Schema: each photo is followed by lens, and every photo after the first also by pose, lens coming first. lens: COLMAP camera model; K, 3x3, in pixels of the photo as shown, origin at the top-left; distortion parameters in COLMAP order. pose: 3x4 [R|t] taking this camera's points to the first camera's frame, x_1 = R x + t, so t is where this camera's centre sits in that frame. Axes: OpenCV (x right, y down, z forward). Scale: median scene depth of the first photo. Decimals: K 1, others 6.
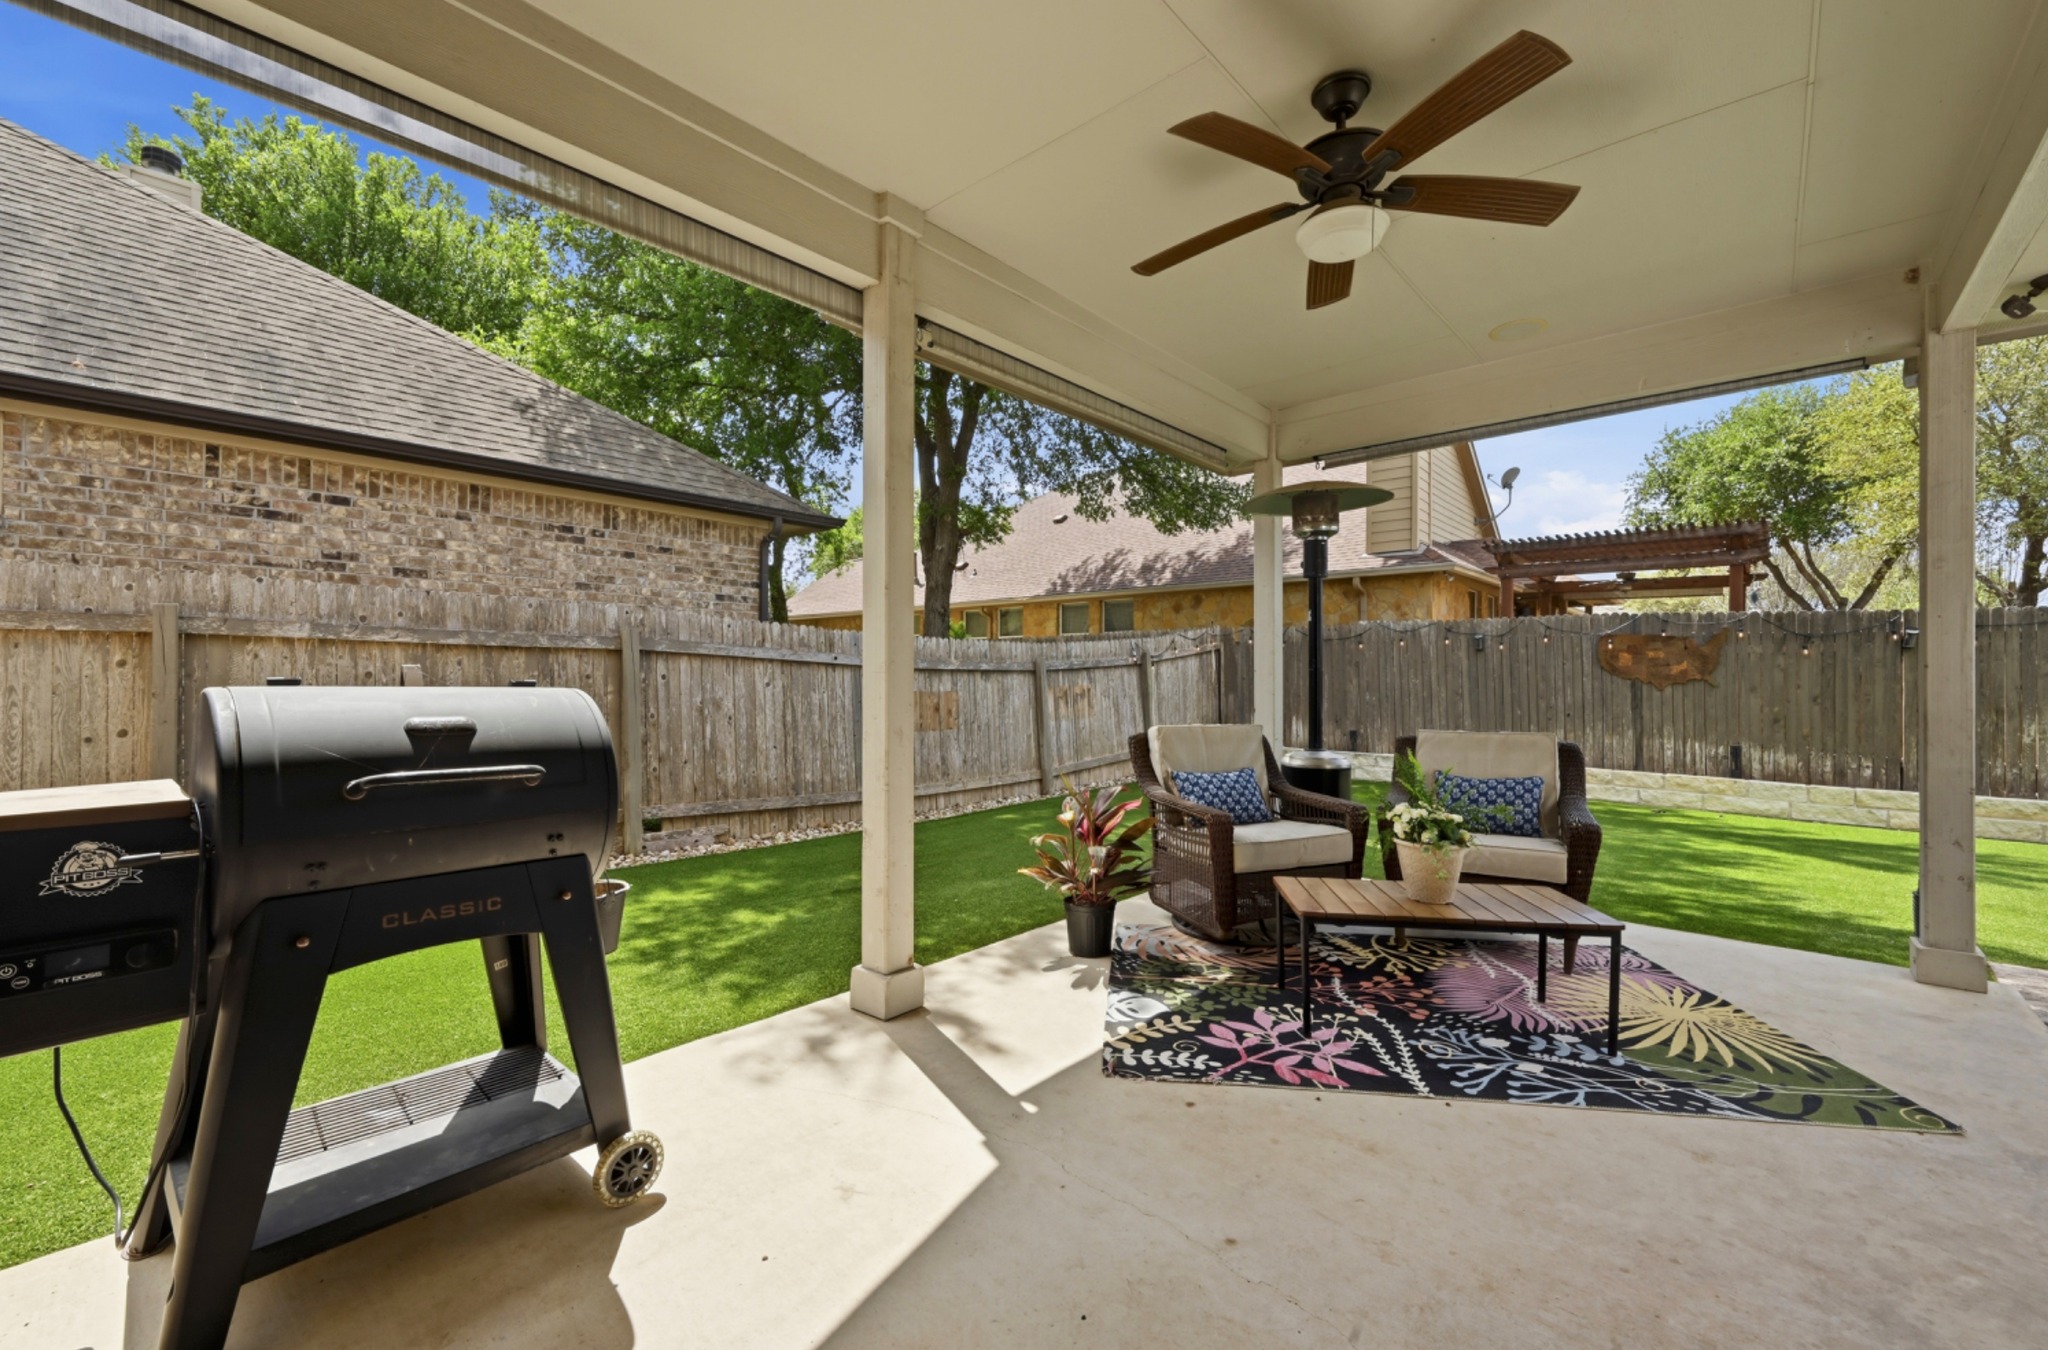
lens RADIAL K [[832.9, 0, 1023.5], [0, 832.9, 676.1], [0, 0, 1]] dist [-0.000994, 0.000315]
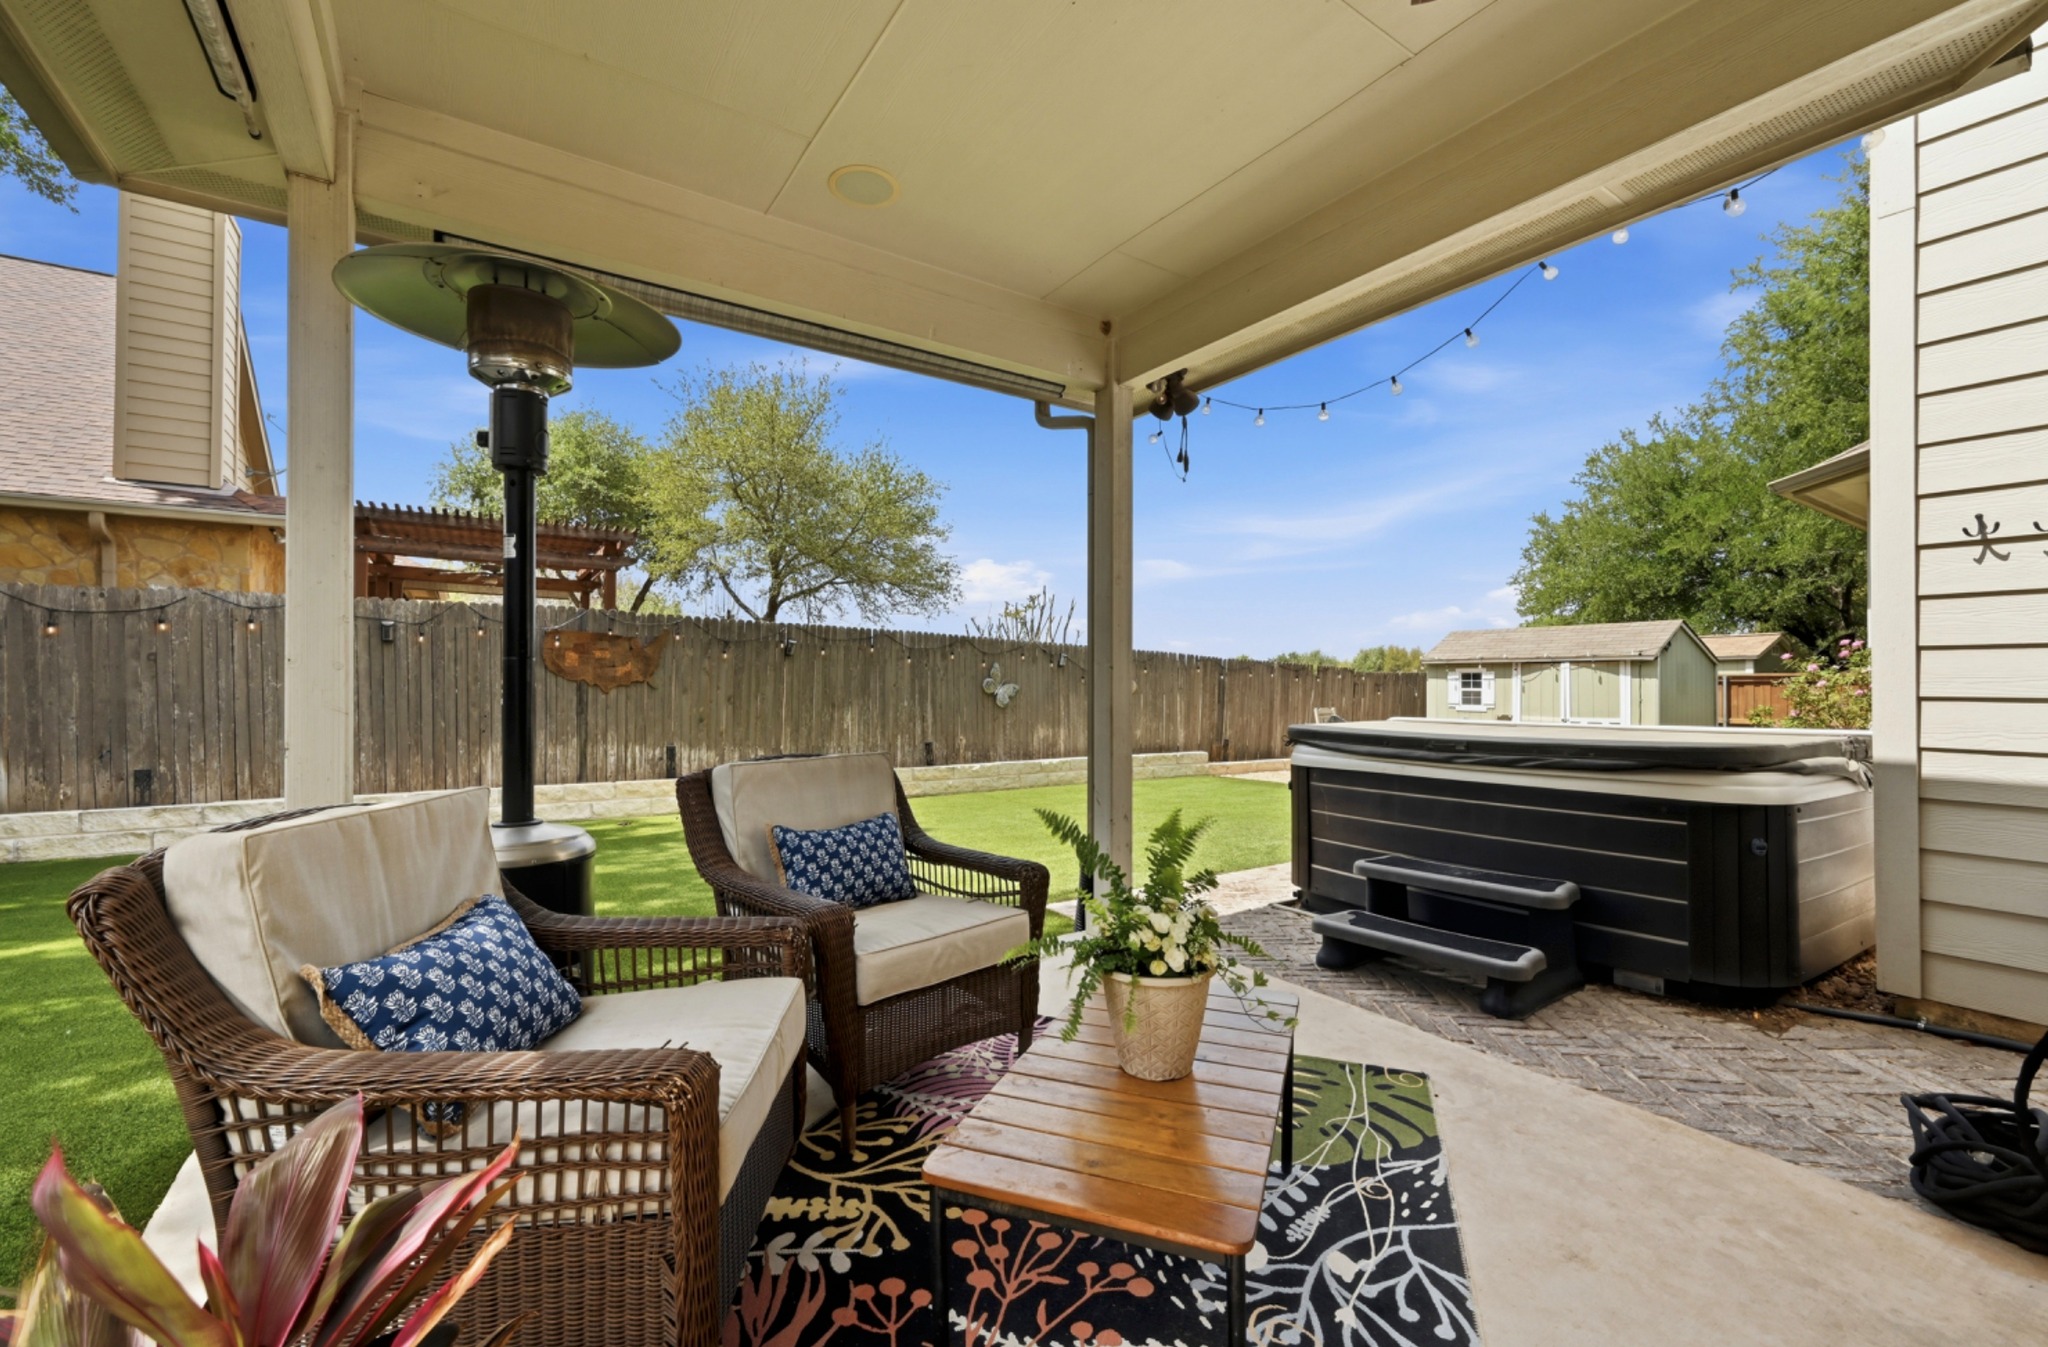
lens RADIAL K [[832.9, 0, 1008.6], [0, 832.9, 677.3], [0, 0, 1]] dist [-0.000994, 0.000315]
pose [[0.246030, 0.004311, 0.969253, -0.030998], [-0.001356, 0.999991, -0.004104, 0.002612], [-0.969261, -0.000304, 0.246033, 0.350984]]
